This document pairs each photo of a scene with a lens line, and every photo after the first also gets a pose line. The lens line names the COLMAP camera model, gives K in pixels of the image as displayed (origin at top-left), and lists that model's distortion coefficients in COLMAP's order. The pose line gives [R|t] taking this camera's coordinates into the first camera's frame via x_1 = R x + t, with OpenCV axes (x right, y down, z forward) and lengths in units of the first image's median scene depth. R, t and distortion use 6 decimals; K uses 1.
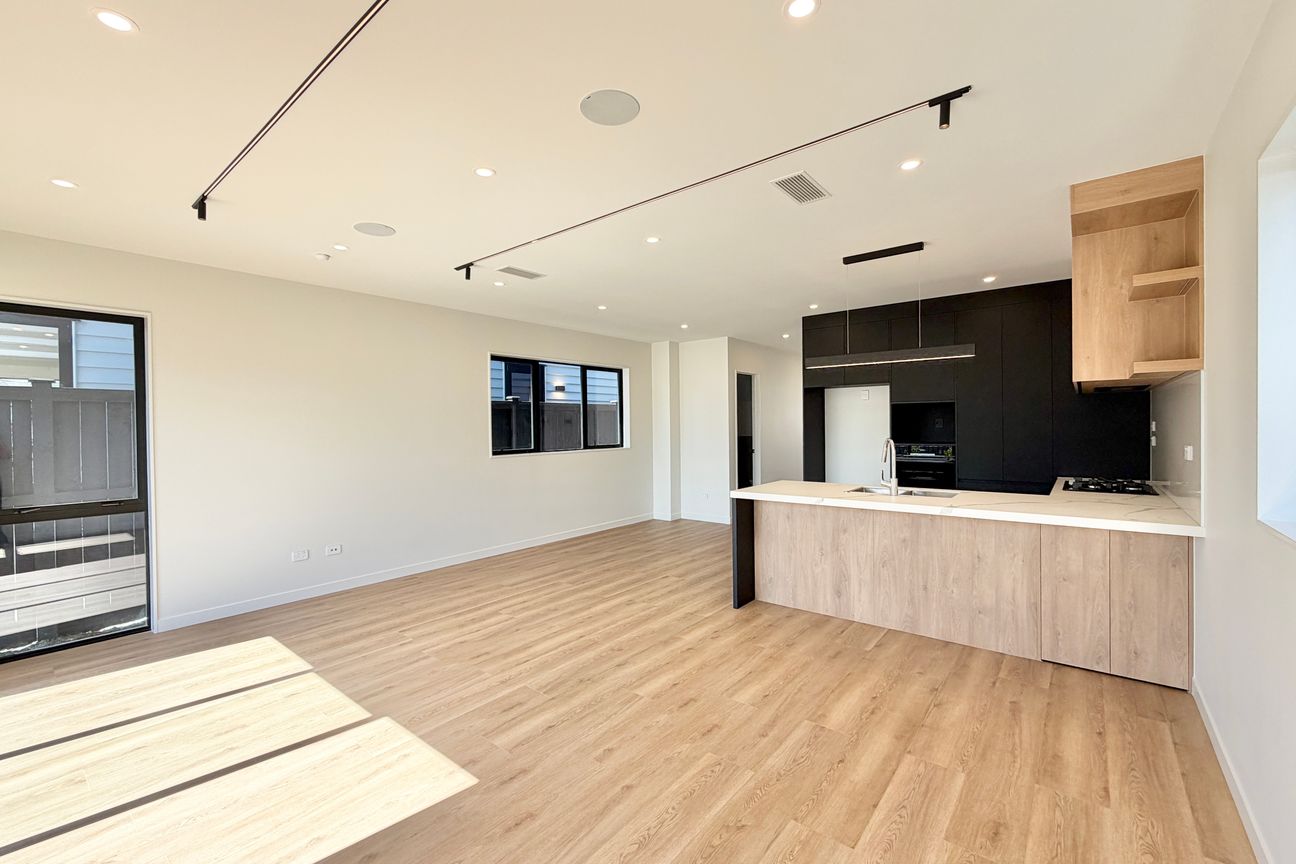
lens RADIAL K [[531.5, 0, 630.6], [0, 531.5, 430.7], [0, 0, 1]] dist [0.002173, 0.000623]
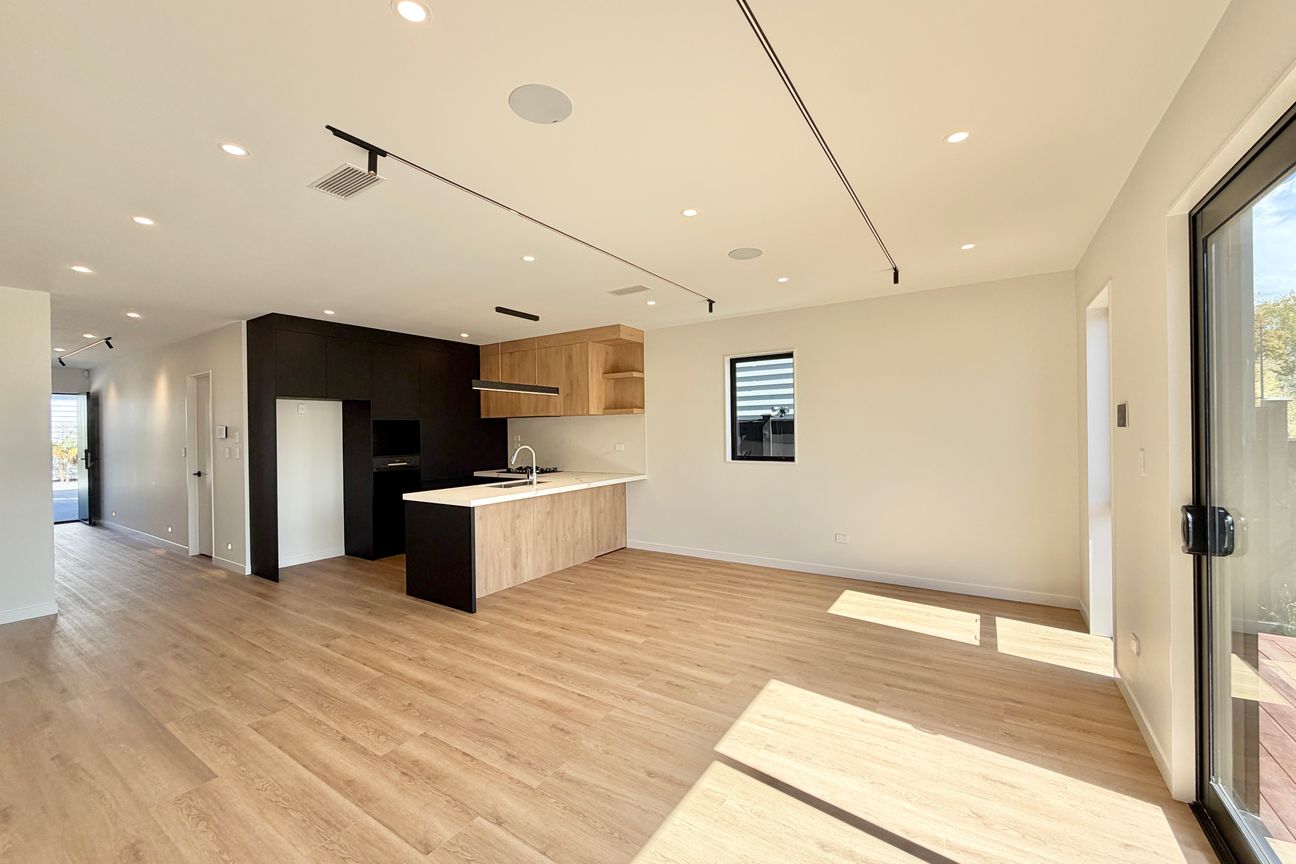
lens RADIAL K [[531.5, 0, 644.4], [0, 531.5, 433.2], [0, 0, 1]] dist [0.002173, 0.000623]
pose [[-0.122055, 0.011370, 0.992458, -1.071449], [0.025521, 0.999640, -0.008313, 0.000264], [-0.992195, 0.024314, -0.122301, 0.961896]]
